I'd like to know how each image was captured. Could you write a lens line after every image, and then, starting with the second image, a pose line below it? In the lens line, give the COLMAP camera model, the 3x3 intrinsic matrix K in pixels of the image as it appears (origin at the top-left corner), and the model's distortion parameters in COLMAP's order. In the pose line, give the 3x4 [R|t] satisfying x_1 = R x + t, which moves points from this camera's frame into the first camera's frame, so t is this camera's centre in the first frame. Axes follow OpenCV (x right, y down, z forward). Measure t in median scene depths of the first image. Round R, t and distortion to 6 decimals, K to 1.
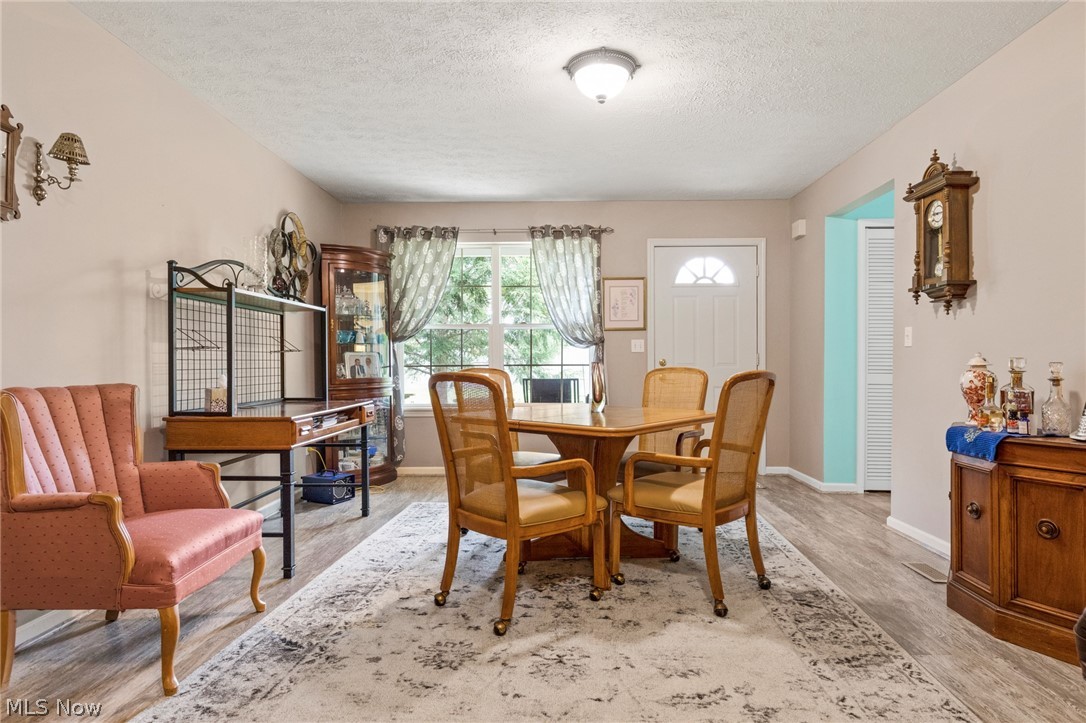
lens RADIAL K [[602.6, 0, 534.8], [0, 602.6, 367.0], [0, 0, 1]] dist [0.008171, 0.000575]
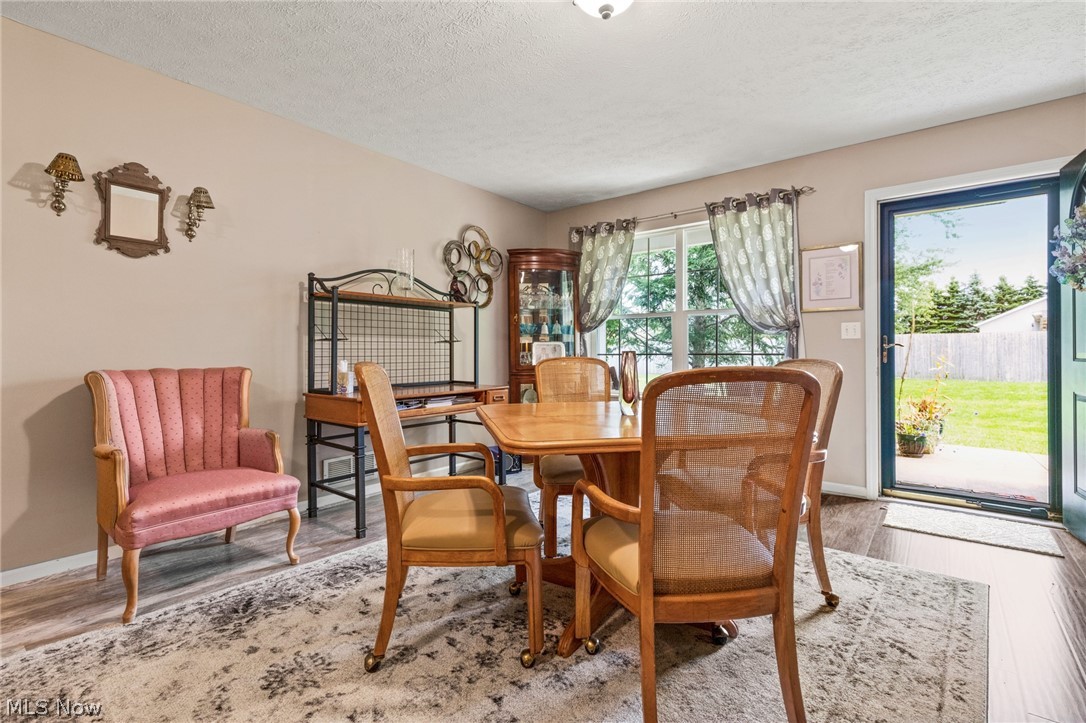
lens RADIAL K [[488.8, 0, 538.2], [0, 488.8, 351.1], [0, 0, 1]] dist [0.011384, -0.002922]
pose [[0.795551, 0.002628, -0.605881, 0.455623], [-0.005851, 0.999977, -0.003345, -0.007499], [0.605859, 0.006206, 0.795548, 0.482878]]
